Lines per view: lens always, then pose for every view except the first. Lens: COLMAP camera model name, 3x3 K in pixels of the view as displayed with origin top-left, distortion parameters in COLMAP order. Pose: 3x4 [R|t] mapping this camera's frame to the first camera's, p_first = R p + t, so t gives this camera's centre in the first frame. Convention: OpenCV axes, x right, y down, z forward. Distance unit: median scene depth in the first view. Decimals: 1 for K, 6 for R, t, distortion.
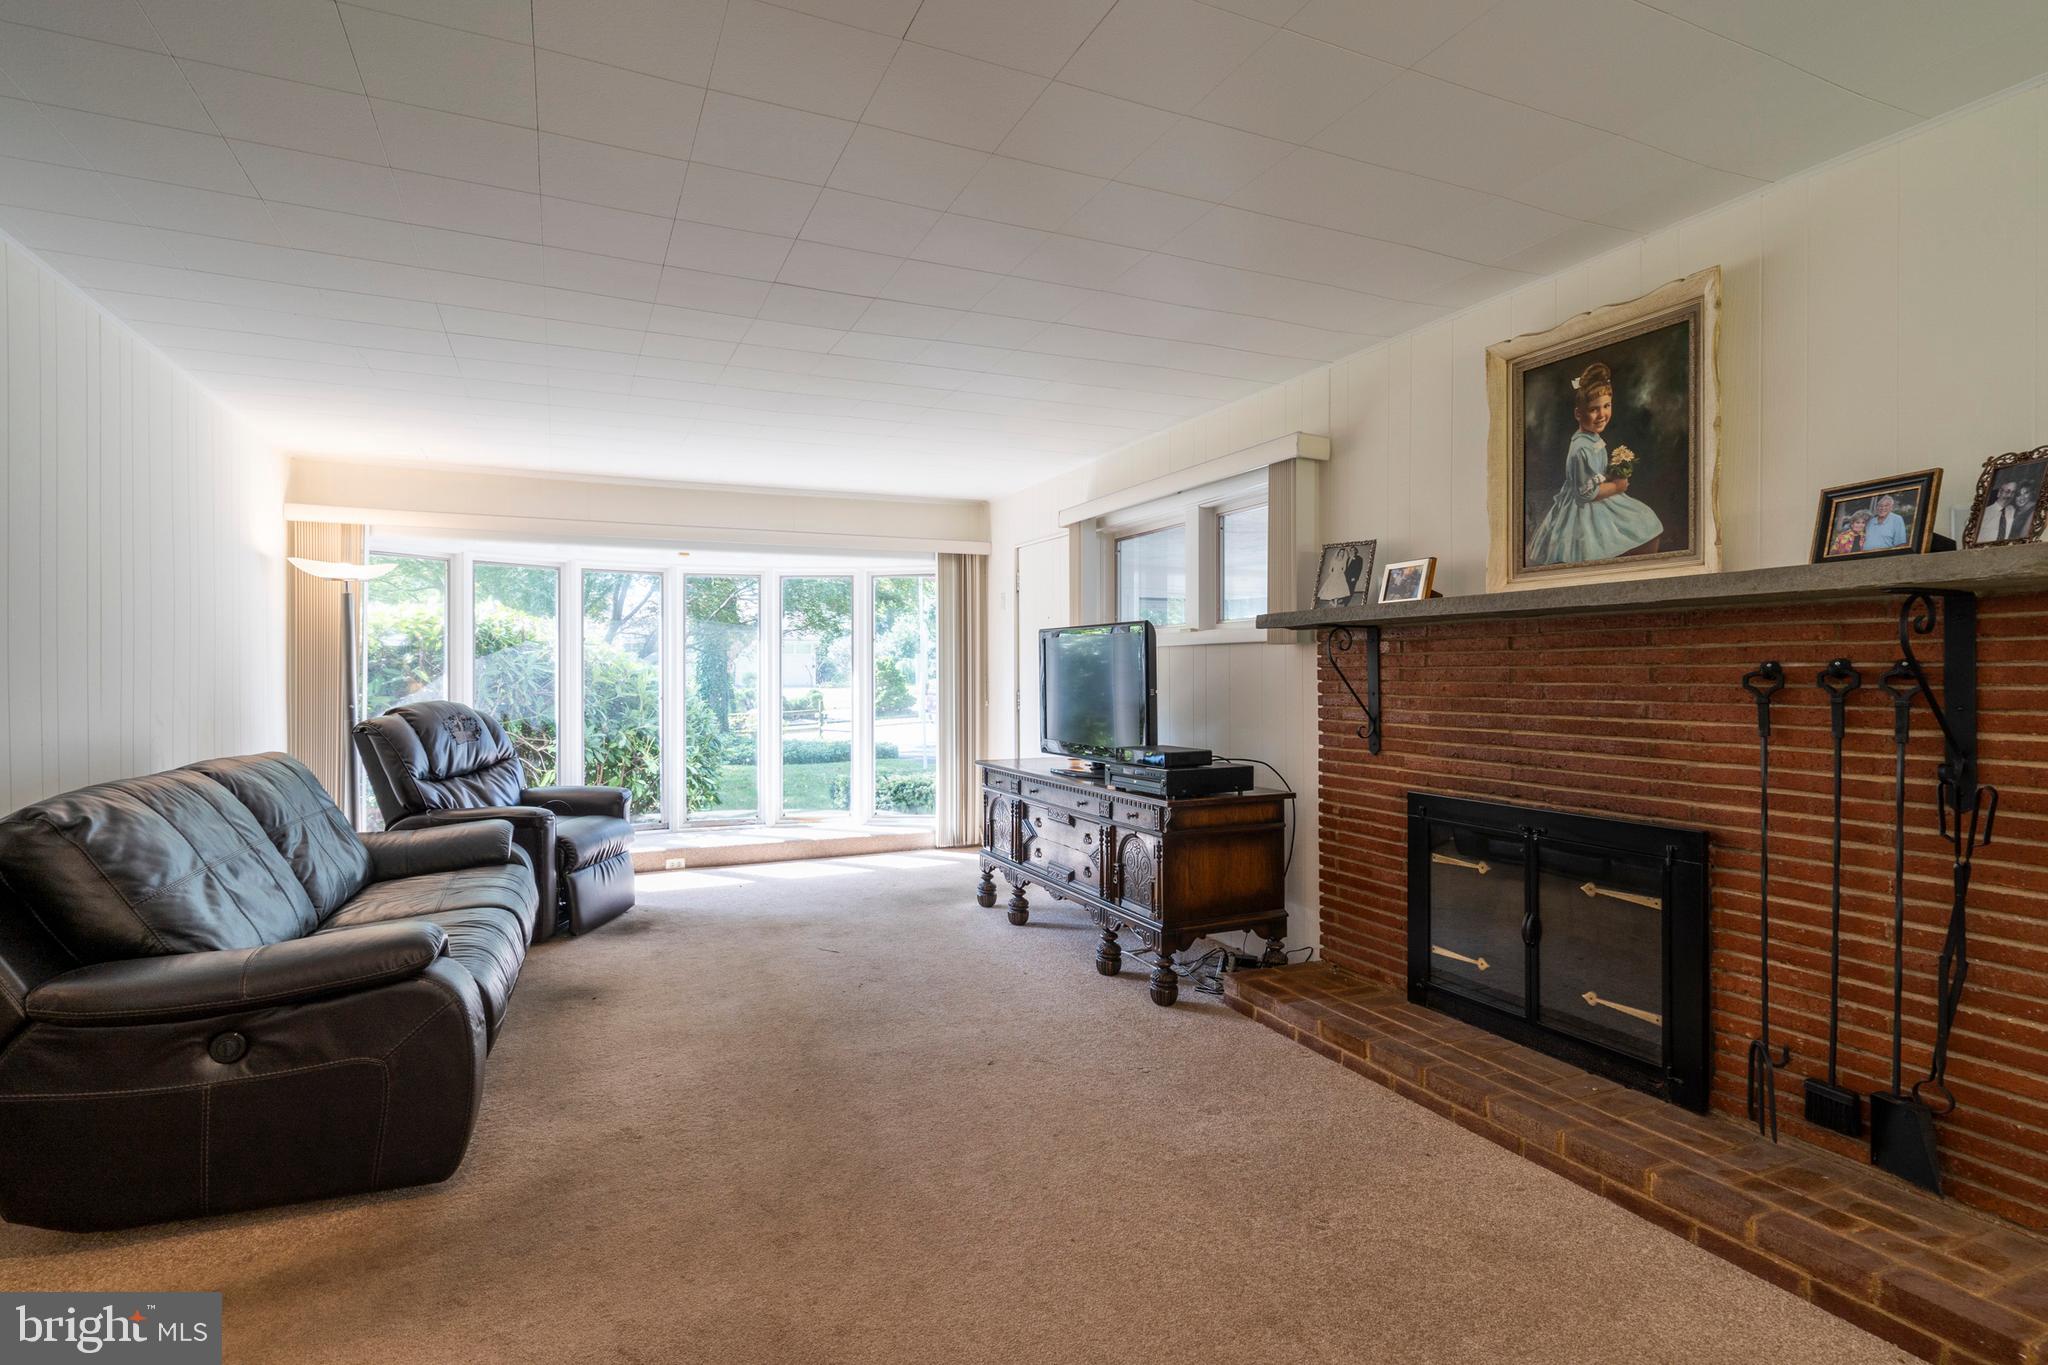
lens RADIAL K [[1021.7, 0, 1024.0], [0, 1021.7, 682.5], [0, 0, 1]] dist [-0.002324, -0.000066]
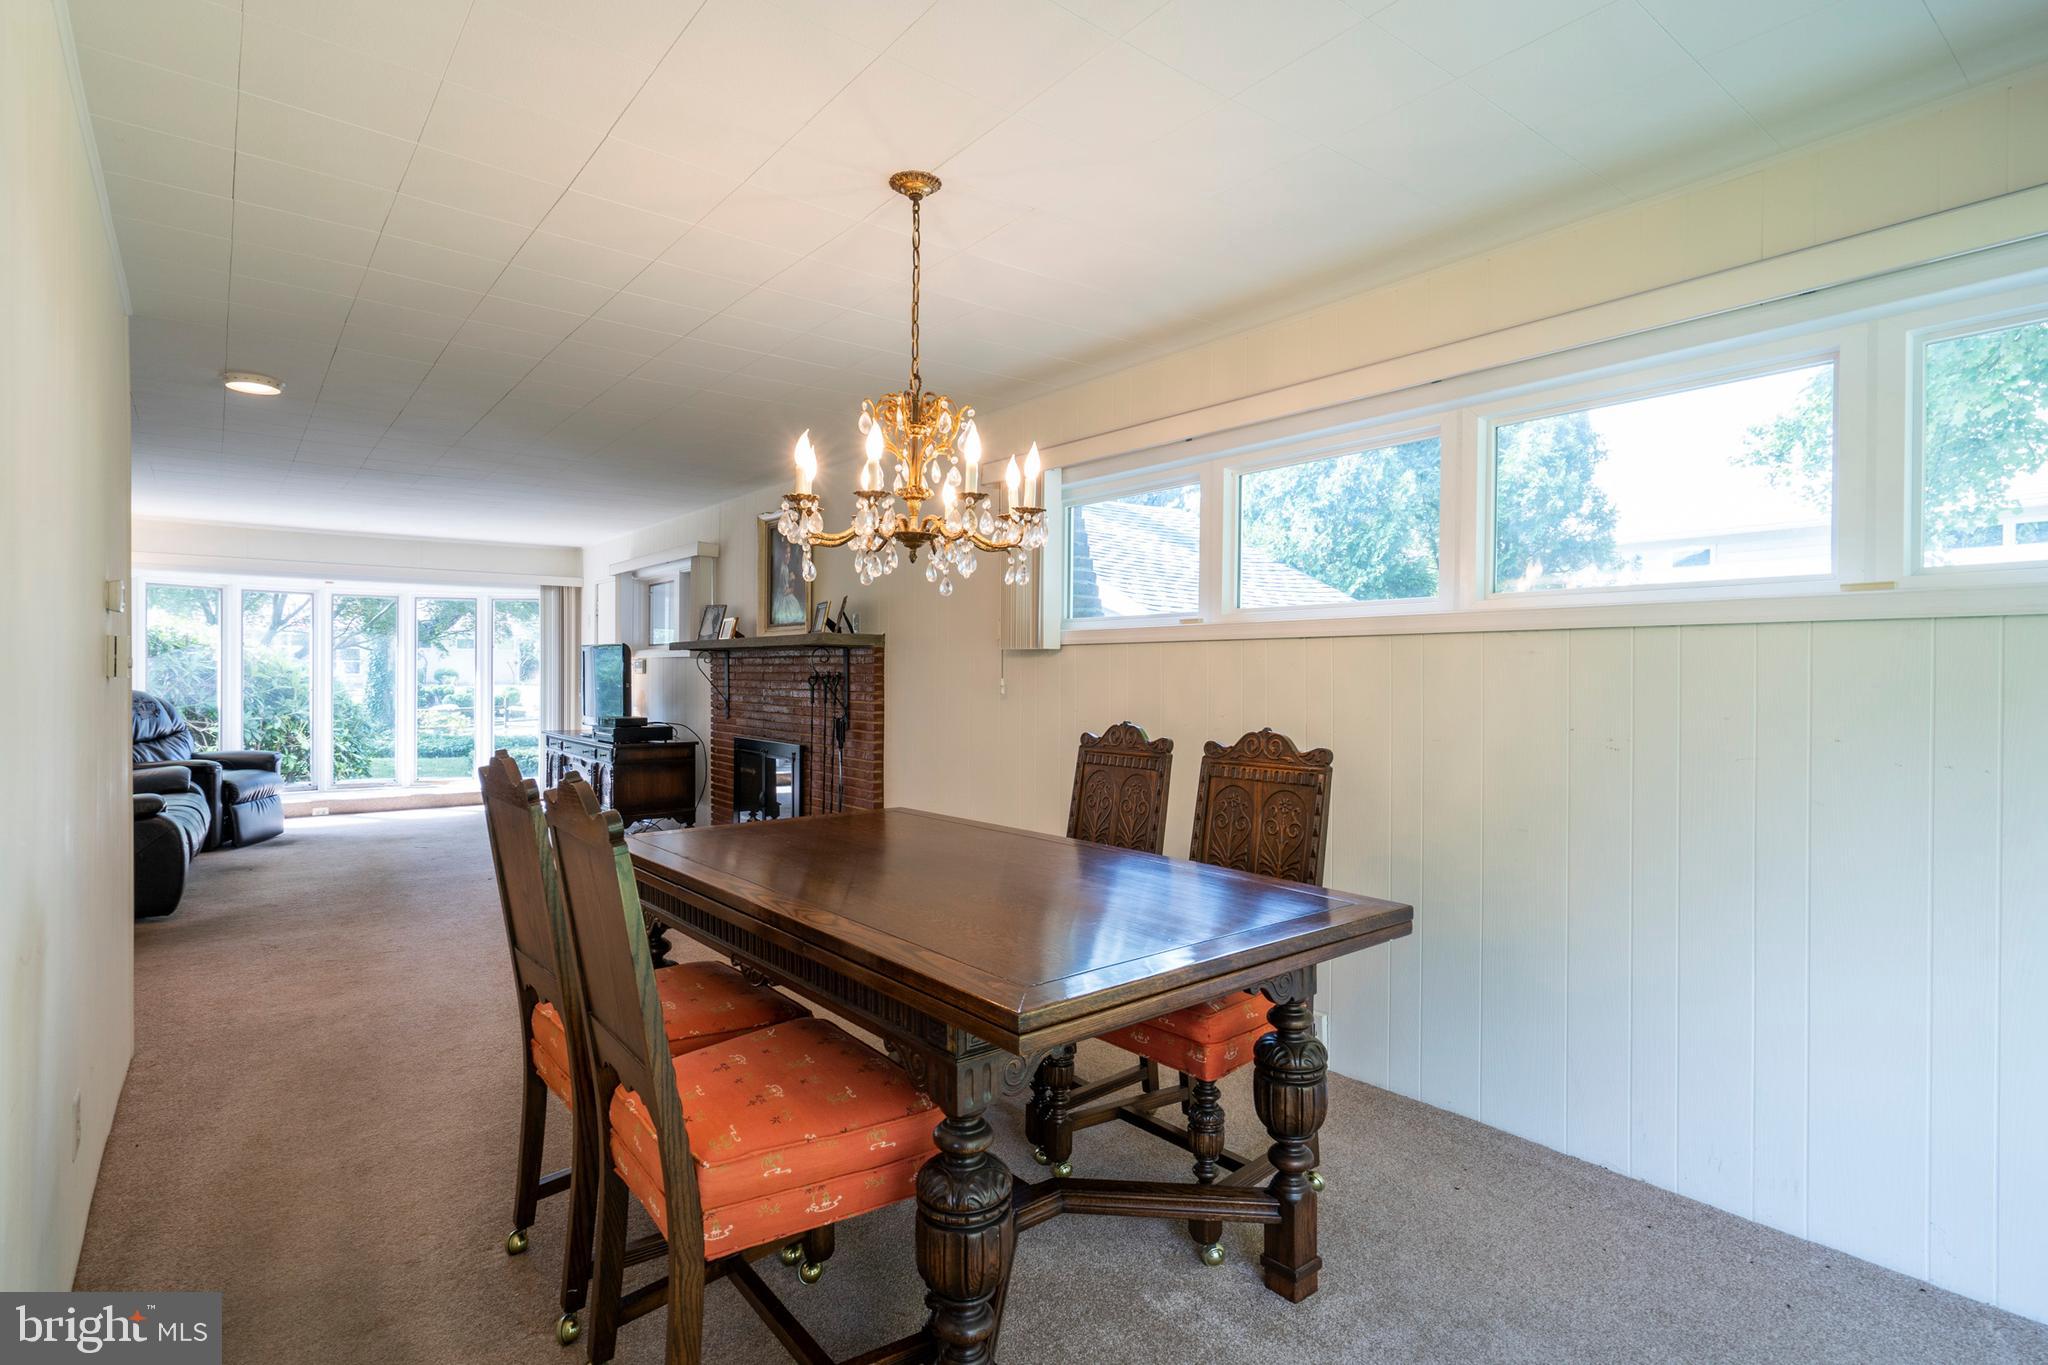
lens RADIAL K [[1036.9, 0, 1024.0], [0, 1036.9, 682.5], [0, 0, 1]] dist [-0.002069, 0.000158]
pose [[0.970982, 0.006851, 0.239053, 0.261908], [-0.006866, 0.999976, -0.000773, 0.001088], [-0.239053, -0.000891, 0.971006, -0.619885]]
